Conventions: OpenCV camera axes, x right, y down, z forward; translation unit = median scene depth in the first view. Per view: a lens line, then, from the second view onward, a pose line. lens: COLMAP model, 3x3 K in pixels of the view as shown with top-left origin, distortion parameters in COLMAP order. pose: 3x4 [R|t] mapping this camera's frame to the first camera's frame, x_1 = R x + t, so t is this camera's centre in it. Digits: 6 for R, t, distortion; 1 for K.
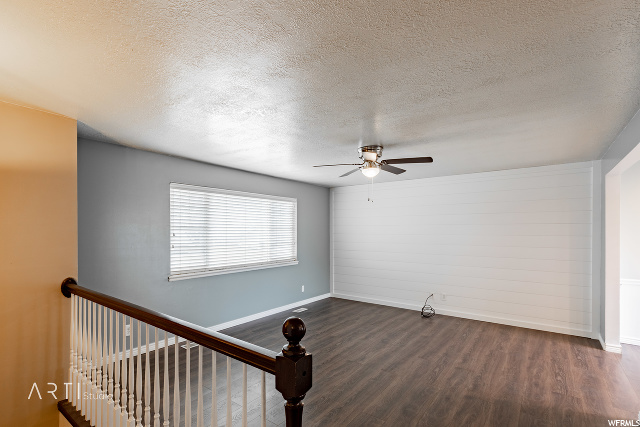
lens RADIAL K [[293.4, 0, 318.4], [0, 293.4, 233.1], [0, 0, 1]] dist [0.010239, -0.001969]
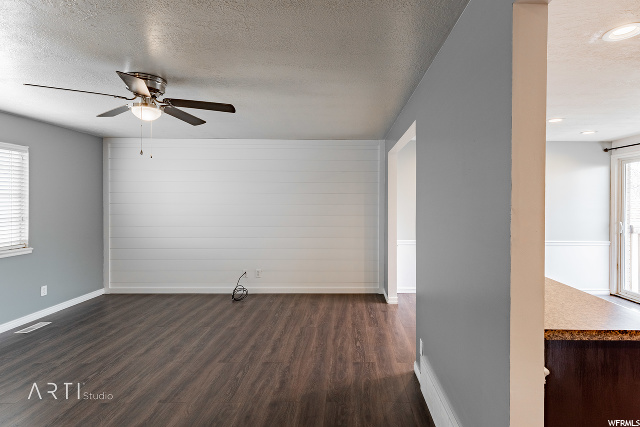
lens RADIAL K [[293.4, 0, 322.4], [0, 293.4, 209.2], [0, 0, 1]] dist [0.010239, -0.001969]
pose [[0.838856, -0.013633, 0.544182, 0.137344], [0.002652, 0.999777, 0.020958, 0.003263], [-0.544347, -0.016138, 0.838705, 0.186500]]
